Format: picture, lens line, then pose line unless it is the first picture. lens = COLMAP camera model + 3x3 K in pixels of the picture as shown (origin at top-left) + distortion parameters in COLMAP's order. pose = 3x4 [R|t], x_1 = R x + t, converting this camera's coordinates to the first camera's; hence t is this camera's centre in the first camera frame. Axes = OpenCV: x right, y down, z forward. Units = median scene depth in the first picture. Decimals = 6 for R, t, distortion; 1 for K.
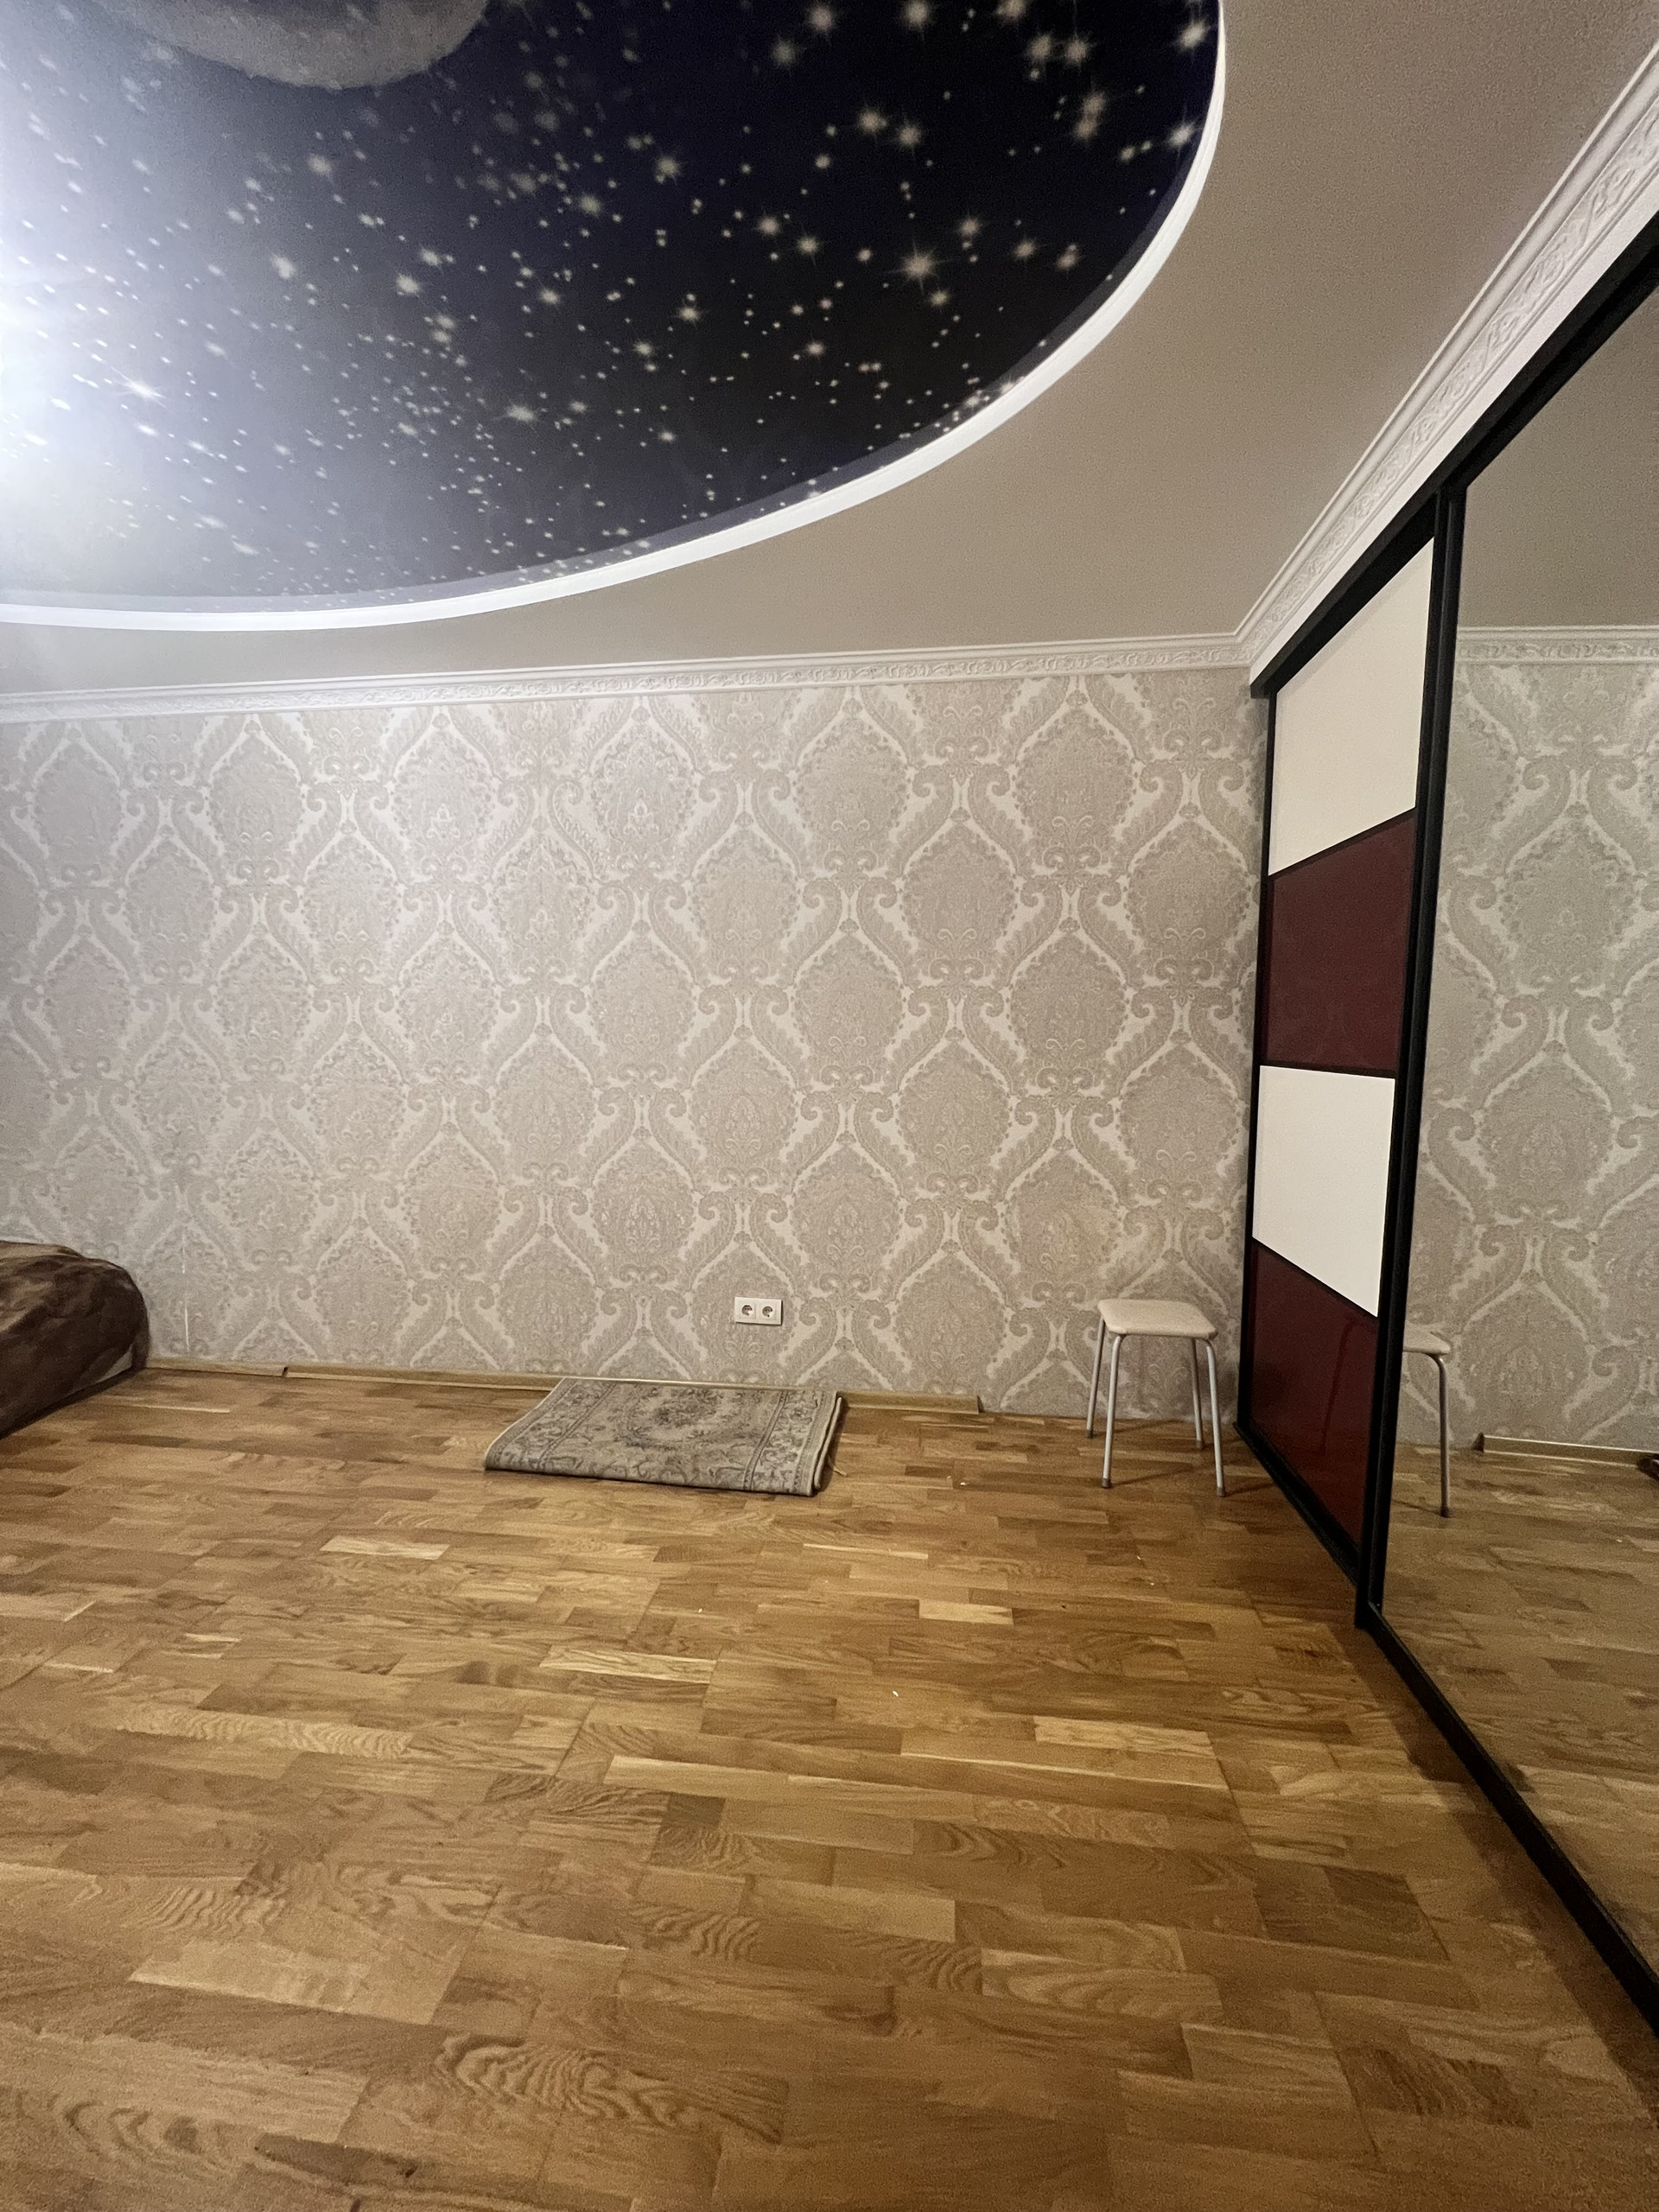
lens RADIAL K [[885.0, 0, 828.1], [0, 885.0, 1109.4], [0, 0, 1]] dist [-0.003128, 0.000823]
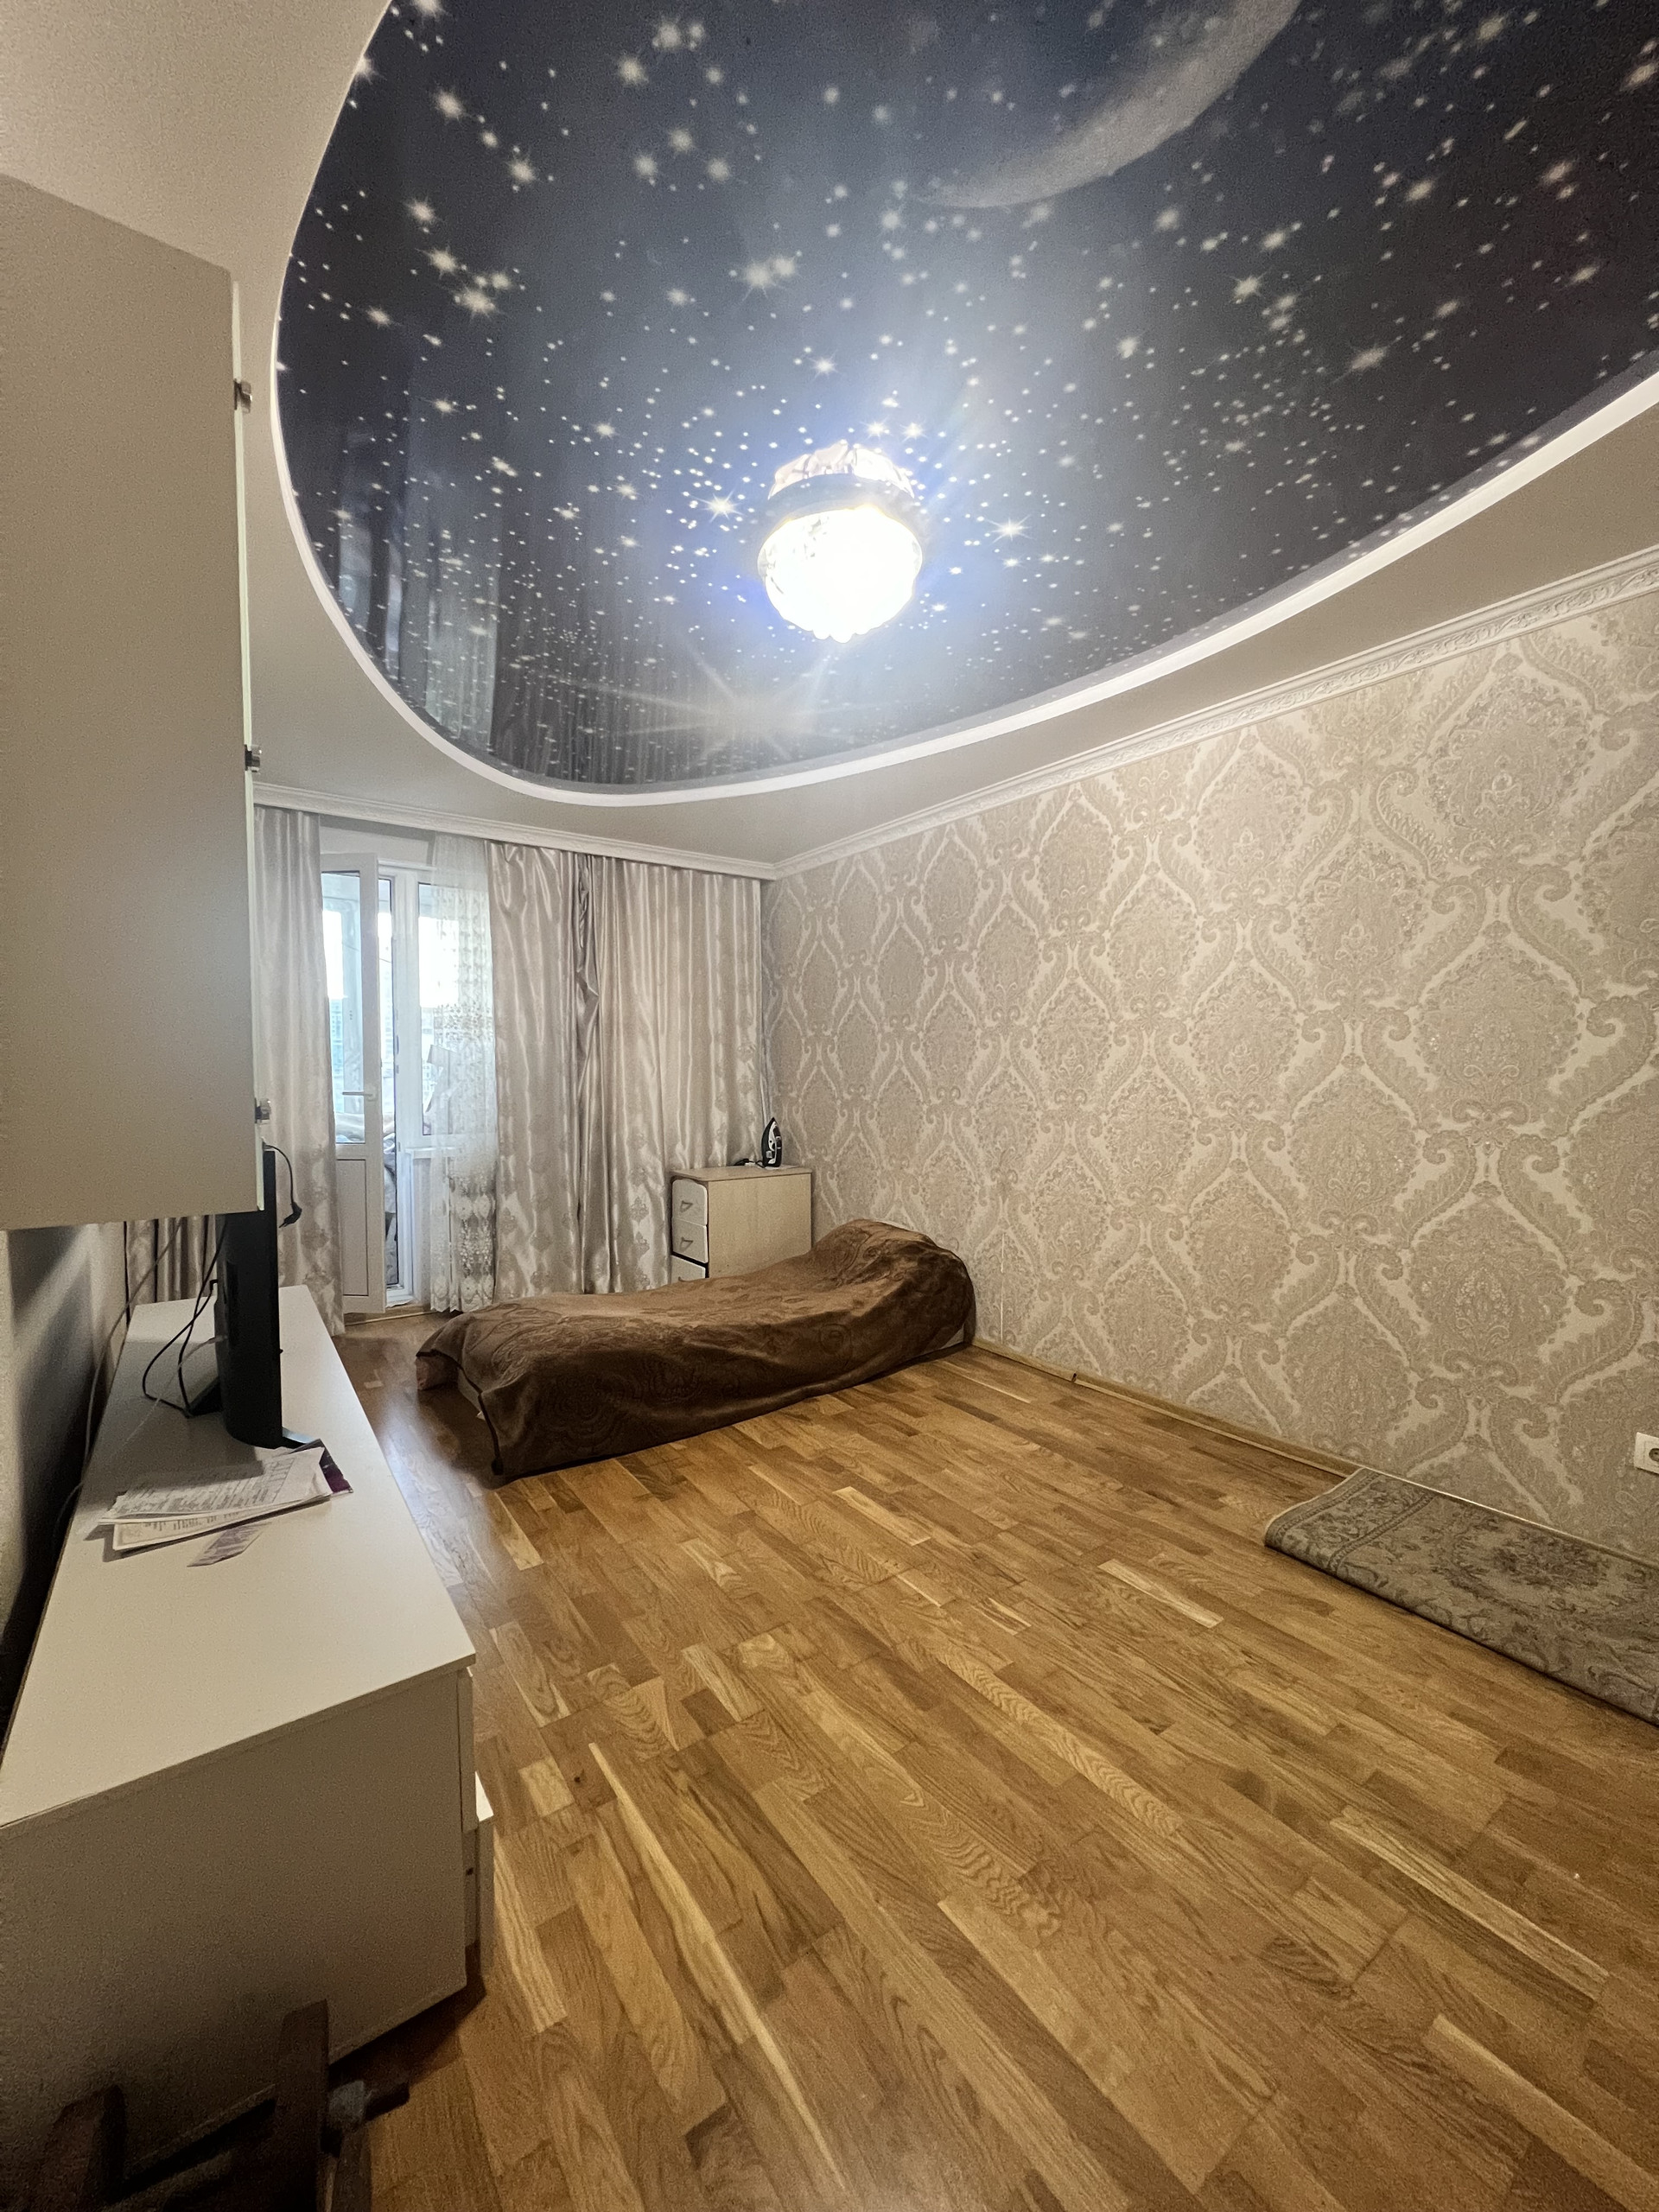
lens RADIAL K [[883.2, 0, 828.9], [0, 883.2, 1108.3], [0, 0, 1]] dist [-0.000951, 0.000221]
pose [[0.675781, 0.025583, -0.736658, -0.030560], [-0.048991, 0.998747, -0.010257, -0.009523], [0.735473, 0.043021, 0.676187, 0.033853]]
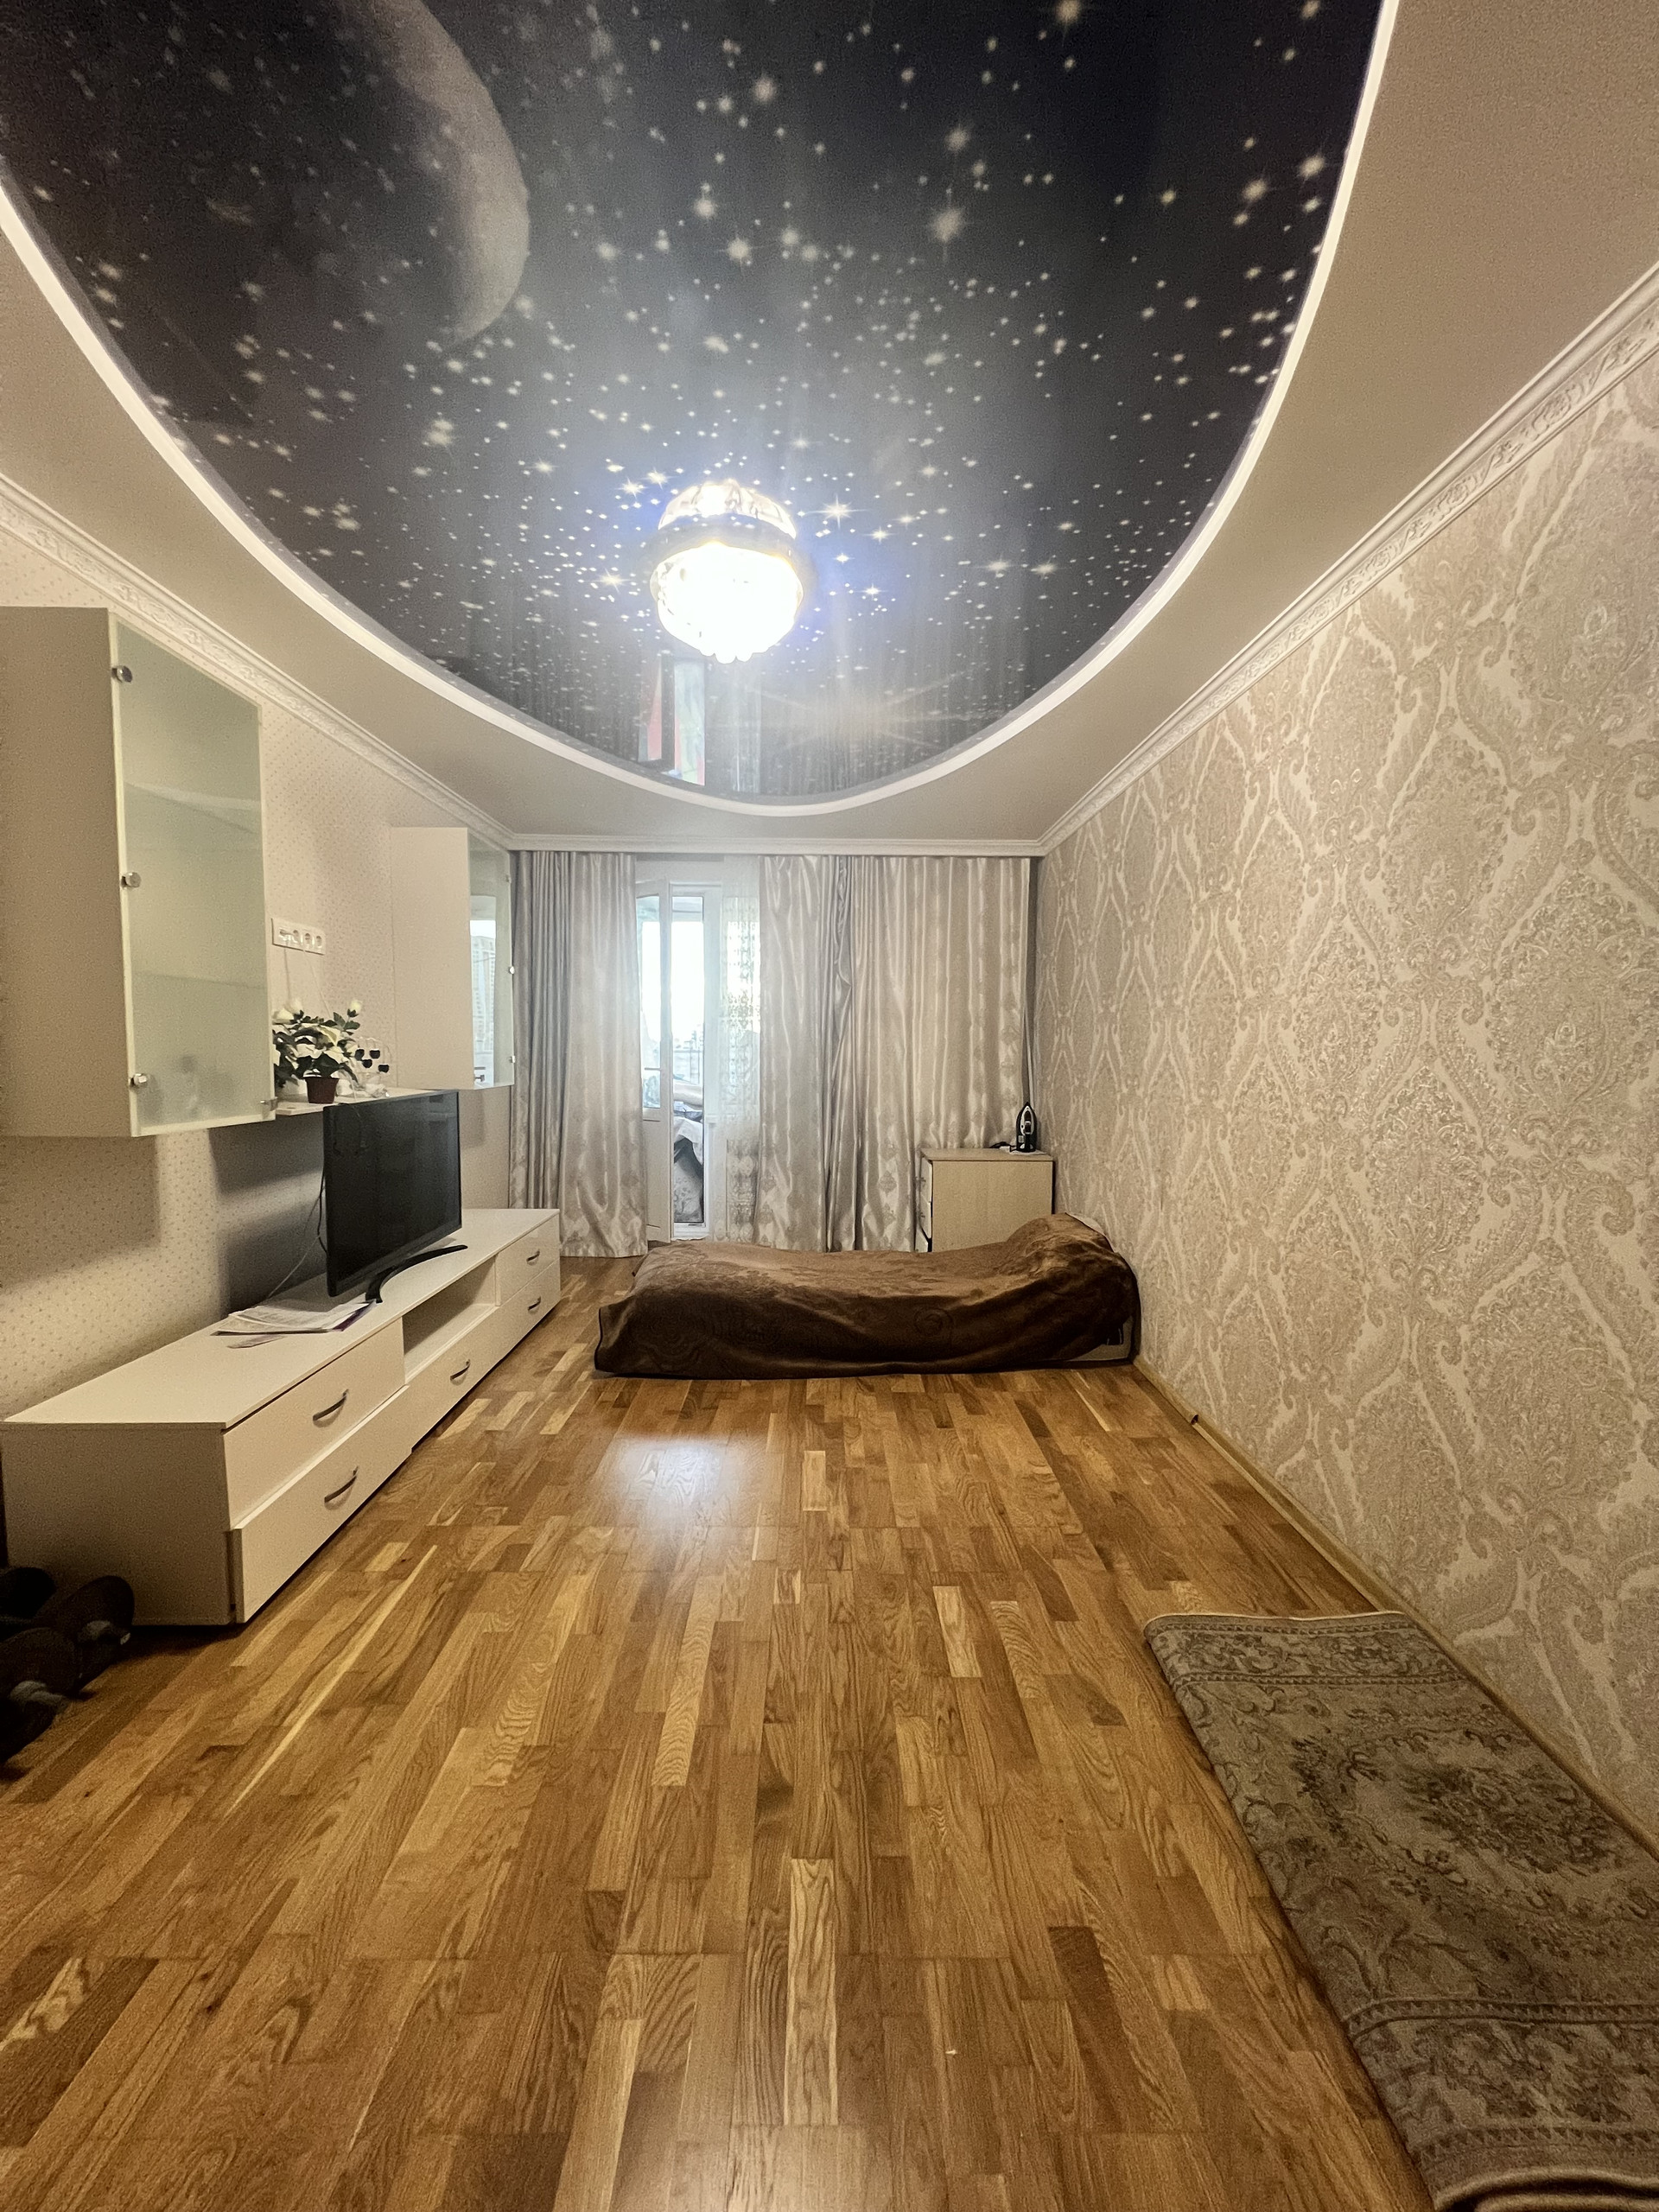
lens RADIAL K [[883.2, 0, 827.6], [0, 883.2, 1108.4], [0, 0, 1]] dist [-0.000951, 0.000221]
pose [[0.134776, 0.064516, -0.988774, 0.264382], [-0.076813, 0.995556, 0.054488, -0.057382], [0.987894, 0.068607, 0.139132, 0.546809]]
